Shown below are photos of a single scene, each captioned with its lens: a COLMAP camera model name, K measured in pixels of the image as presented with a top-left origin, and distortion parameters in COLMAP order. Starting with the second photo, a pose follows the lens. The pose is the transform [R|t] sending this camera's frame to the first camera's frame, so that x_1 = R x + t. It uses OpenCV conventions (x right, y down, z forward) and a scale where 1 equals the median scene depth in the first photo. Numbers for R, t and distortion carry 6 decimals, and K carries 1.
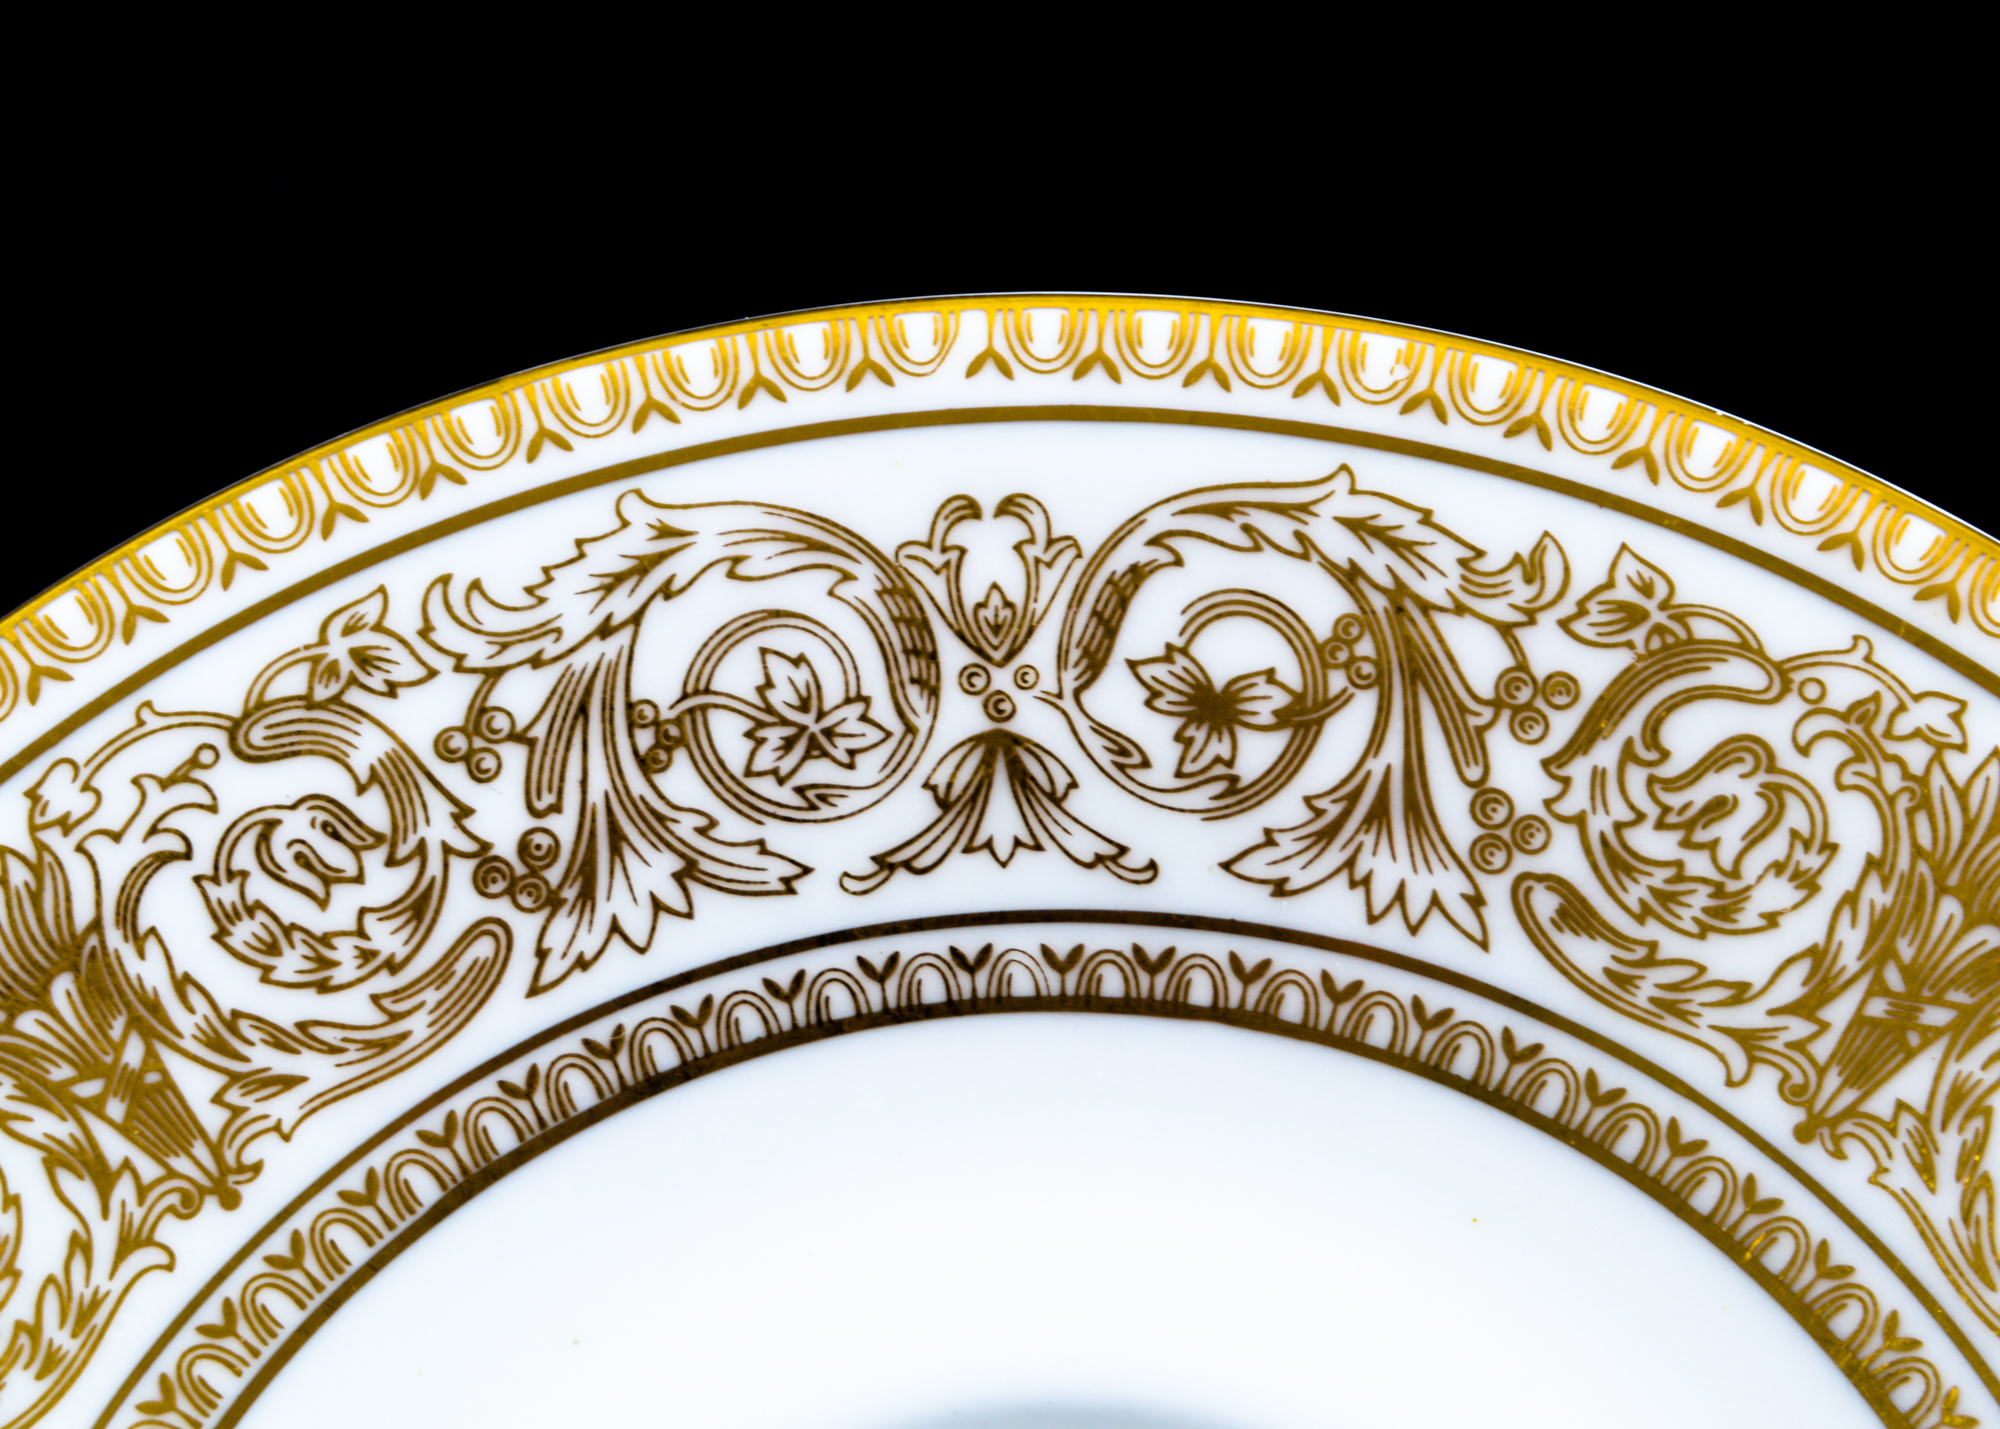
lens RADIAL K [[5159.1, 0, 1107.7], [0, 5159.1, 713.7], [0, 0, 1]] dist [-0.031009, -0.075059]
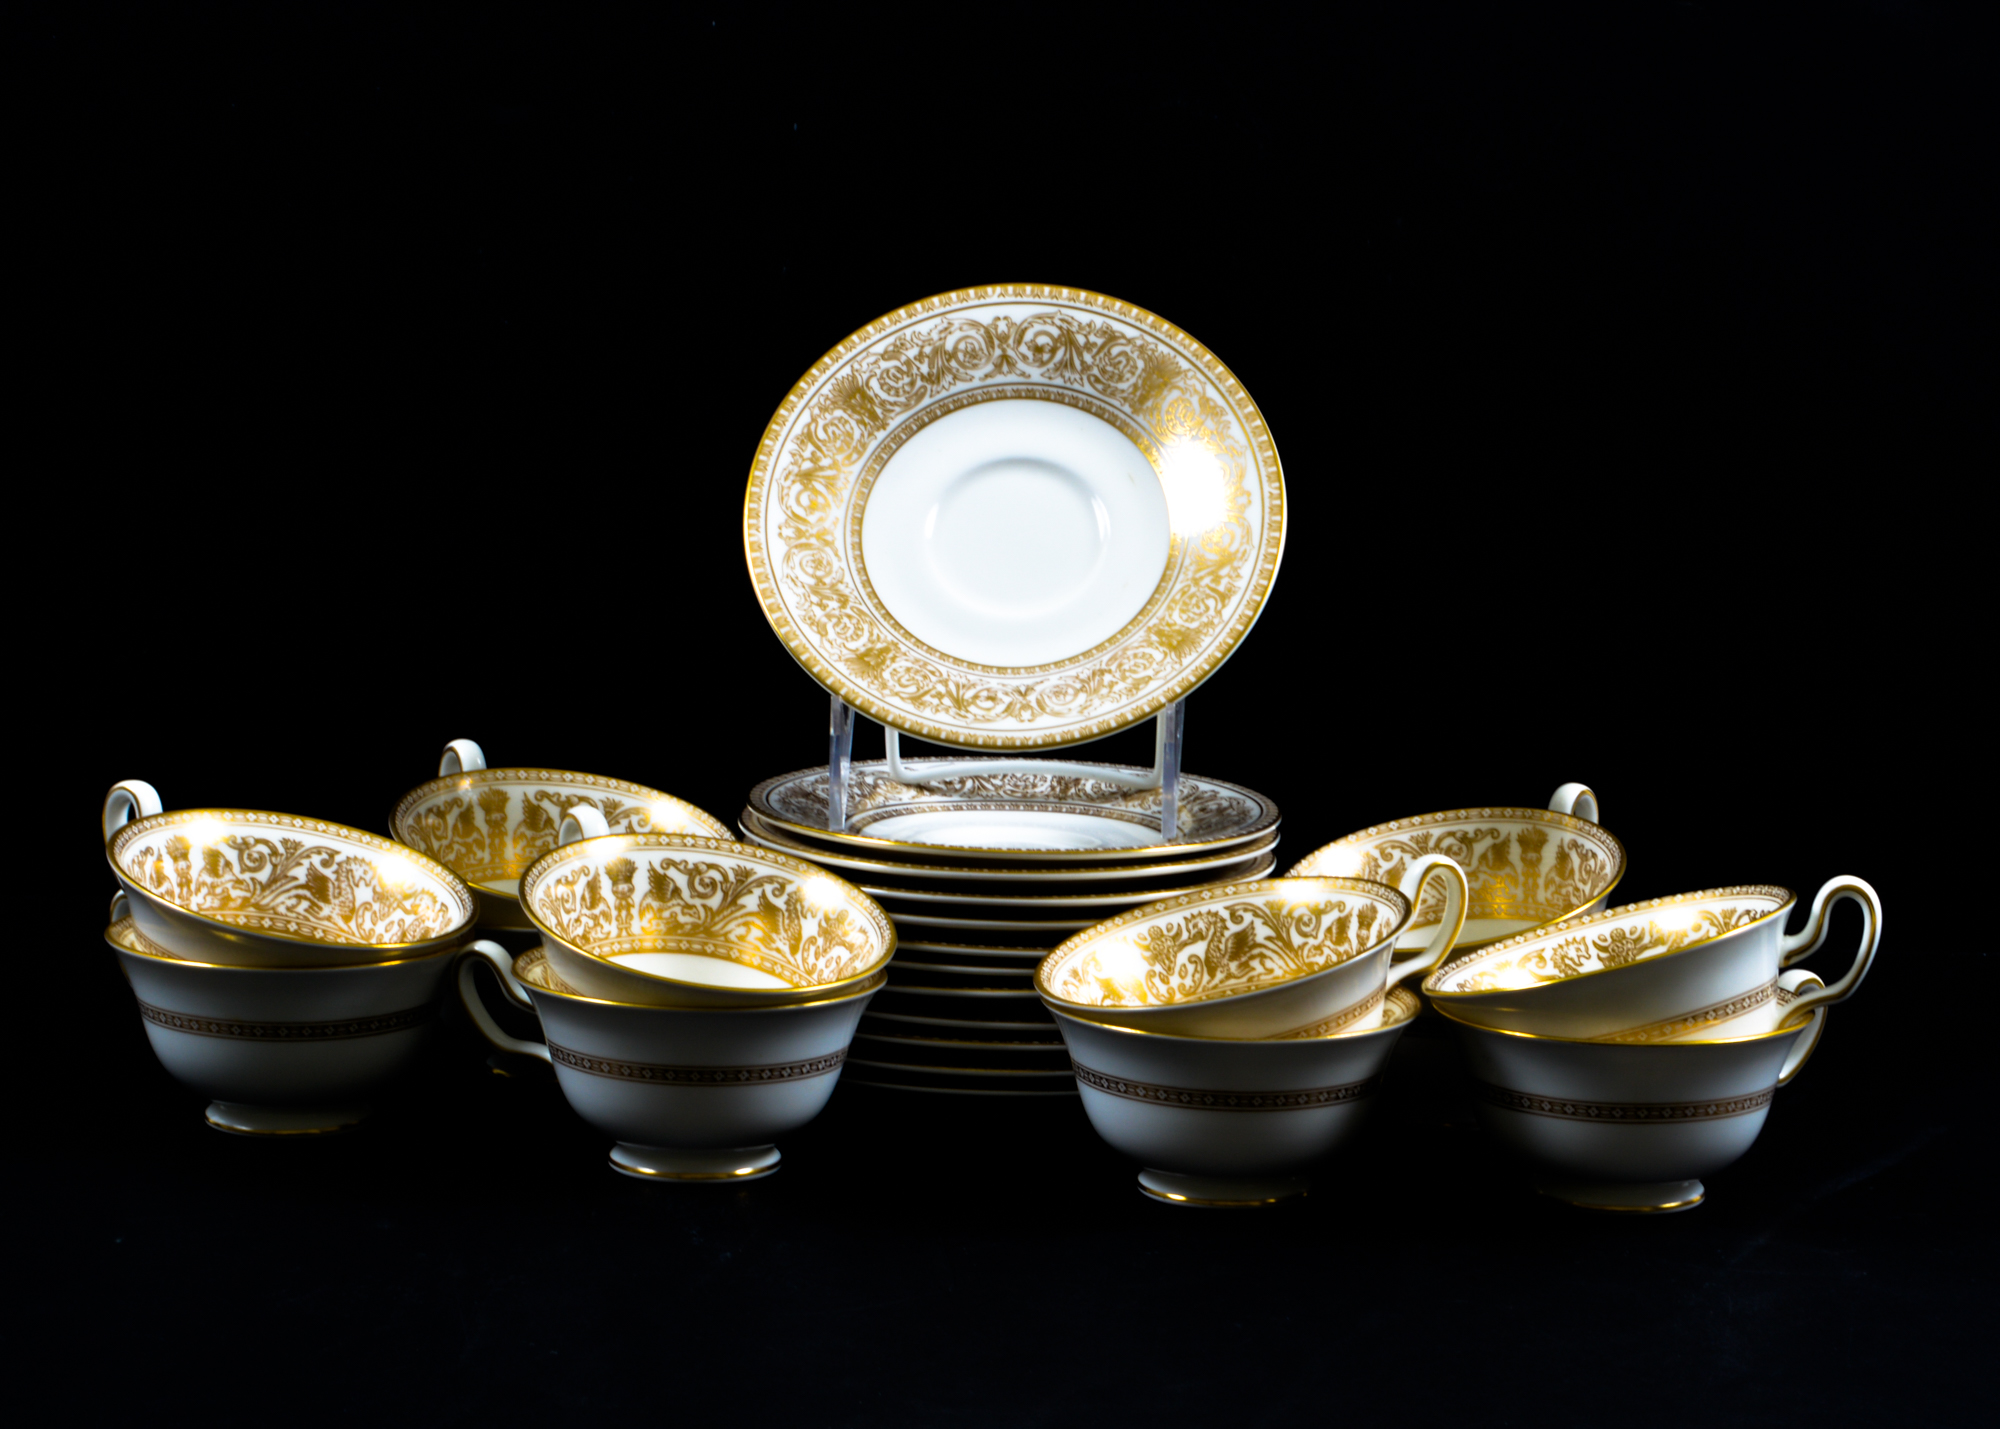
lens RADIAL K [[5159.1, 0, 1107.7], [0, 5159.1, 713.7], [0, 0, 1]] dist [-0.031009, -0.075059]
pose [[0.999688, -0.024767, -0.003380, 0.114013], [0.024694, 0.999497, -0.019905, 0.564061], [0.003871, 0.019815, 0.999796, -5.208312]]
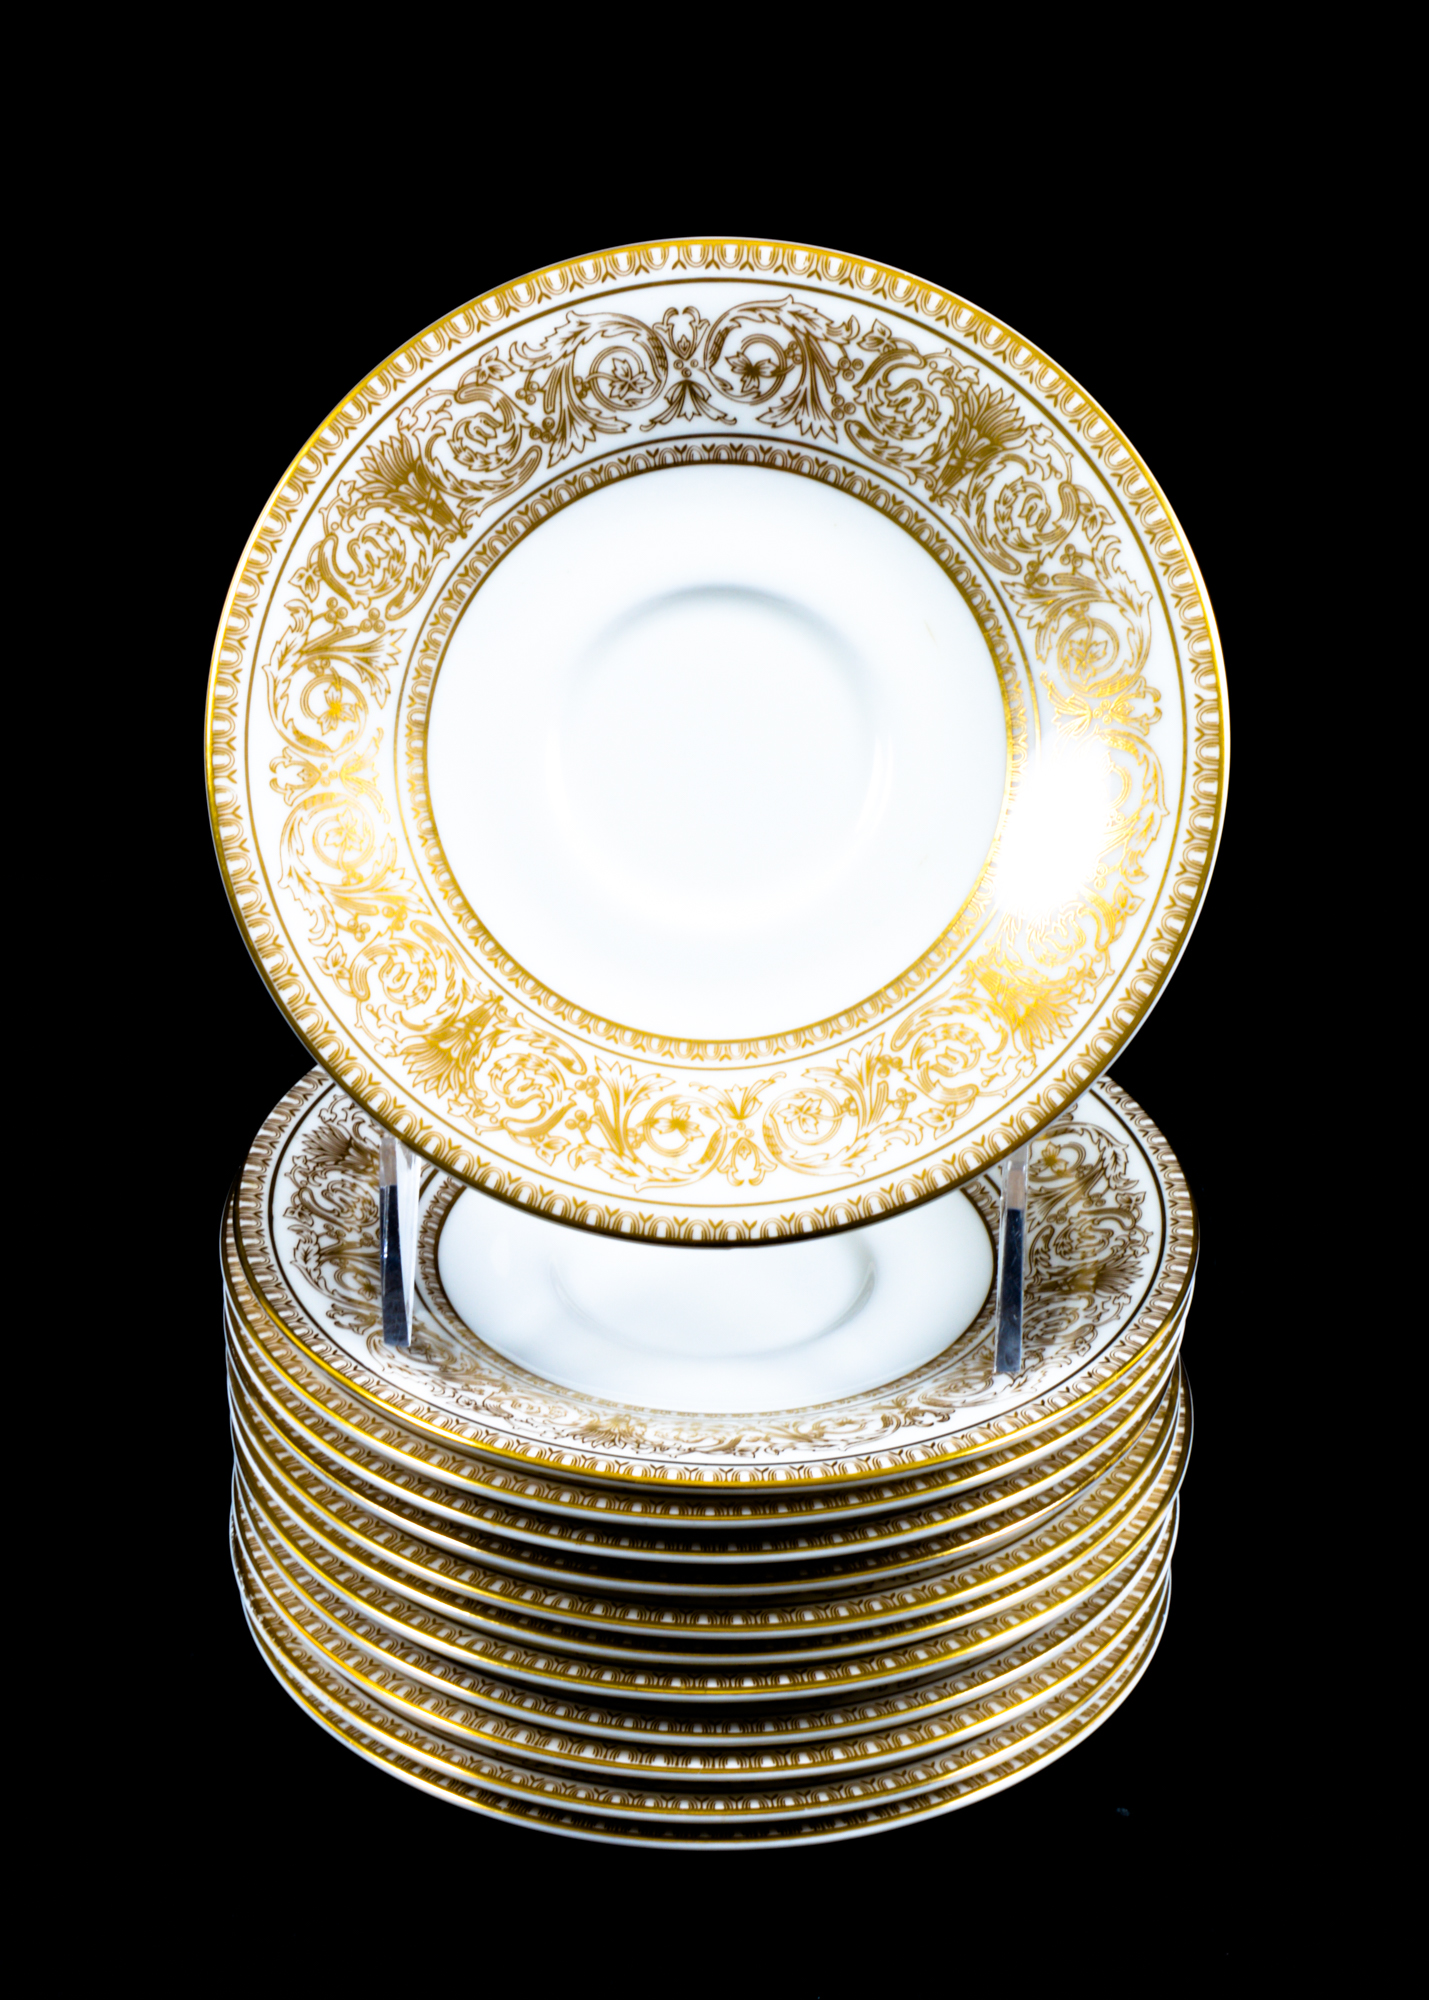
lens RADIAL K [[5159.1, 0, 714.5], [0, 5159.1, 1000.0], [0, 0, 1]] dist [-0.031009, -0.075059]
pose [[0.999348, -0.034709, -0.009897, 0.015257], [0.036013, 0.940813, 0.337007, -0.730649], [-0.002386, -0.337144, 0.941450, -2.214839]]
